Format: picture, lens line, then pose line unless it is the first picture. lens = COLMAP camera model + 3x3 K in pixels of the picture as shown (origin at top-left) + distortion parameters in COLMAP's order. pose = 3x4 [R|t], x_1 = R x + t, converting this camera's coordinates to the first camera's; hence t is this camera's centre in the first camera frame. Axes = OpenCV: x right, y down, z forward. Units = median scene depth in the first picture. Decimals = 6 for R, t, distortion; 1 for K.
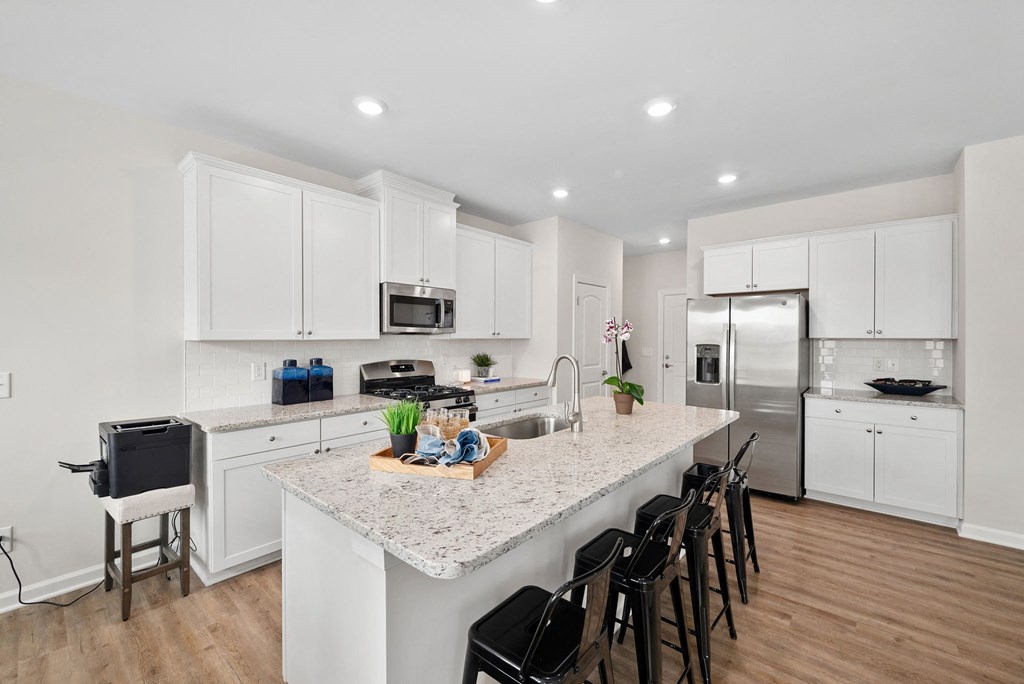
lens RADIAL K [[422.4, 0, 512.0], [0, 422.4, 342.0], [0, 0, 1]] dist [0.001654, 0.000337]
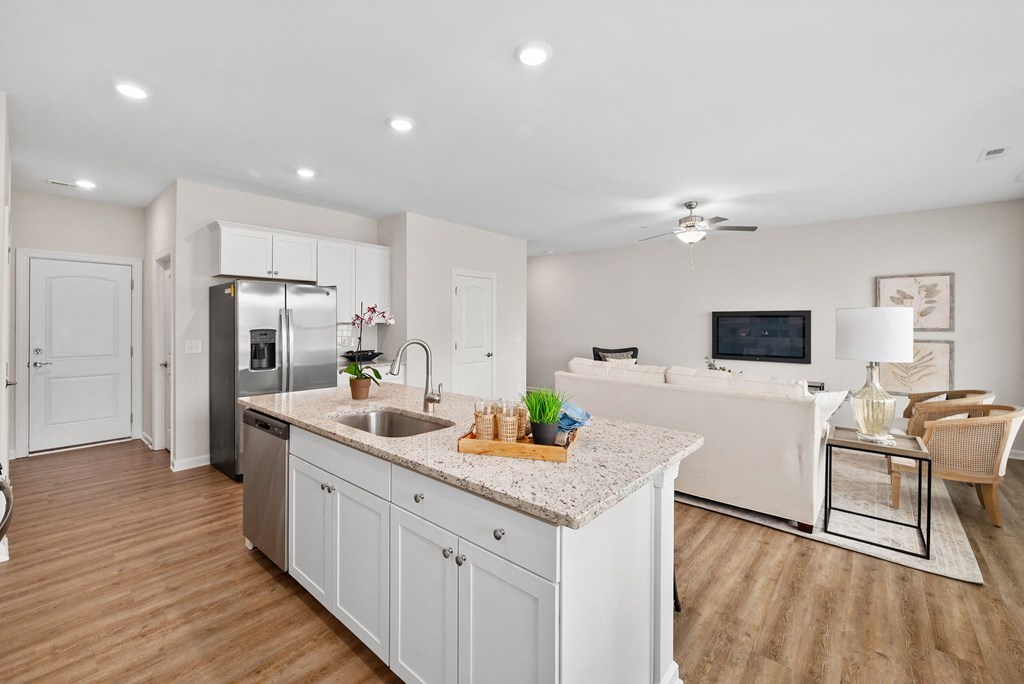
lens RADIAL K [[426.7, 0, 509.2], [0, 426.7, 320.8], [0, 0, 1]] dist [-0.000142, 0.000017]
pose [[-0.002268, 0.002013, 0.999995, -0.548810], [0.009513, 0.999953, -0.001991, -0.006744], [-0.999952, 0.009508, -0.002287, 0.478630]]
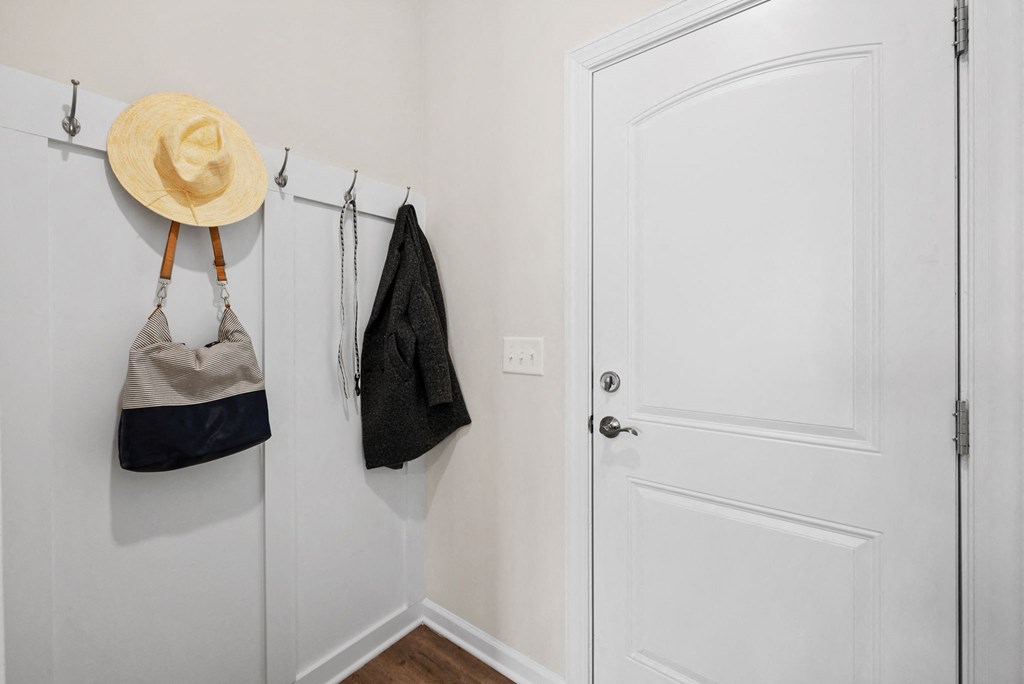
lens RADIAL K [[423.1, 0, 510.4], [0, 423.1, 331.1], [0, 0, 1]] dist [-0.000046, -0.000058]
pose [[0.998583, -0.003541, 0.053089, 0.566987], [0.003992, 0.999957, -0.008382, 0.024781], [-0.053057, 0.008582, 0.998555, 1.471264]]
